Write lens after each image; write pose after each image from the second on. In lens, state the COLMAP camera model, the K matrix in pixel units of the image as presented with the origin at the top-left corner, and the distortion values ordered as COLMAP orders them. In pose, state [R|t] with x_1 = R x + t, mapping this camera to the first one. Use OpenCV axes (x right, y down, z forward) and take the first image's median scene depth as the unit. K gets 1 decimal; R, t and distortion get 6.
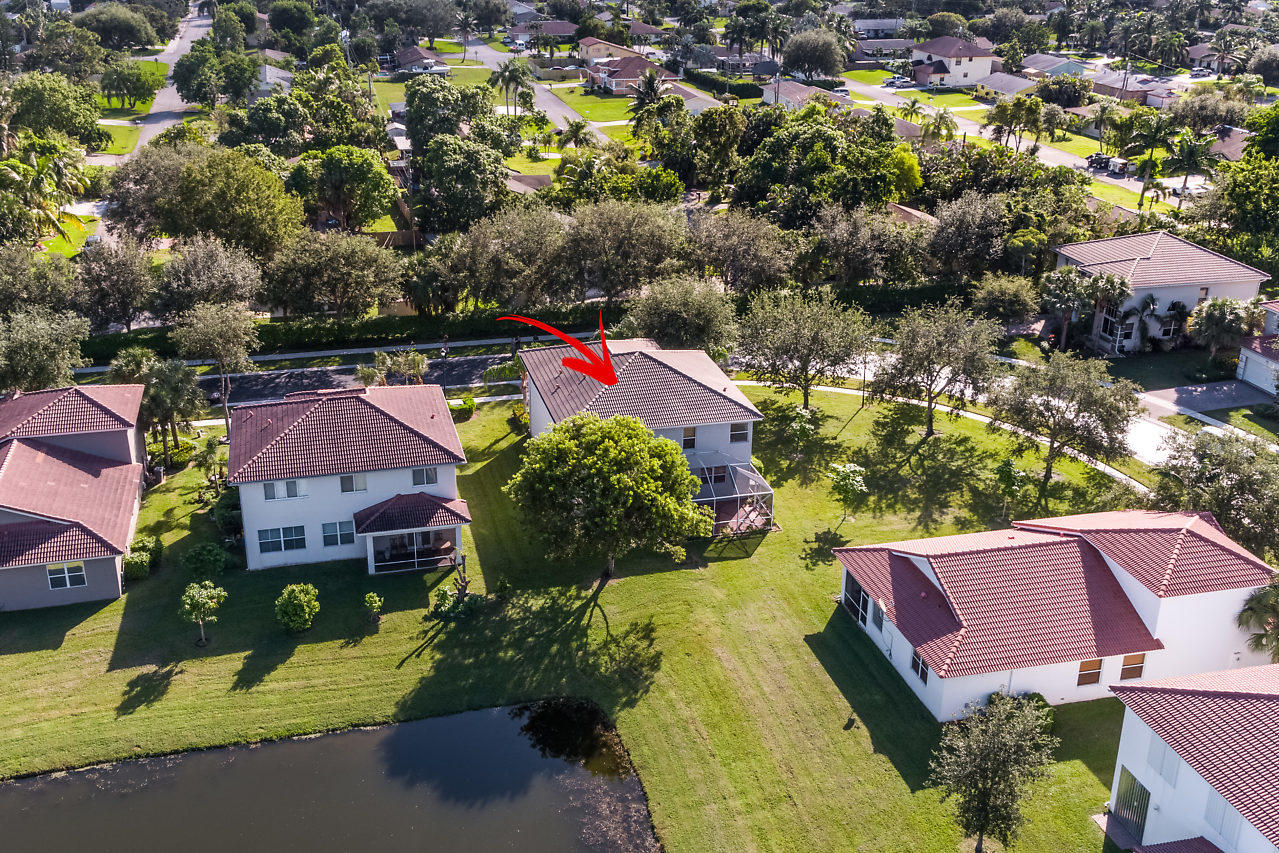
lens RADIAL K [[1285.9, 0, 639.5], [0, 1285.9, 426.5], [0, 0, 1]] dist [0.077716, -0.006348]
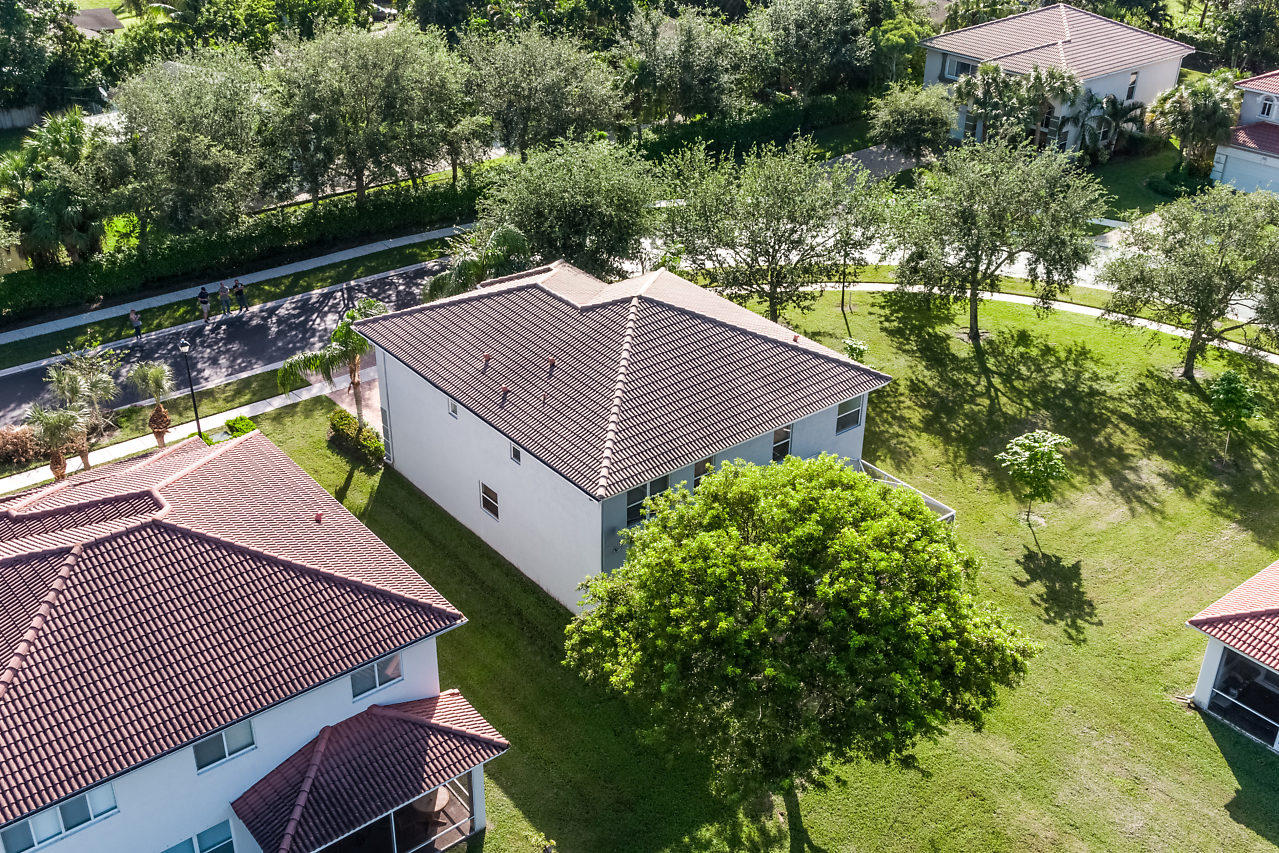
lens RADIAL K [[1285.9, 0, 639.5], [0, 1285.9, 426.5], [0, 0, 1]] dist [0.077716, -0.006348]
pose [[0.912782, -0.202448, 0.354745, -0.180047], [0.157819, 0.975879, 0.150841, -0.077142], [-0.376726, -0.081699, 0.922715, 0.450571]]
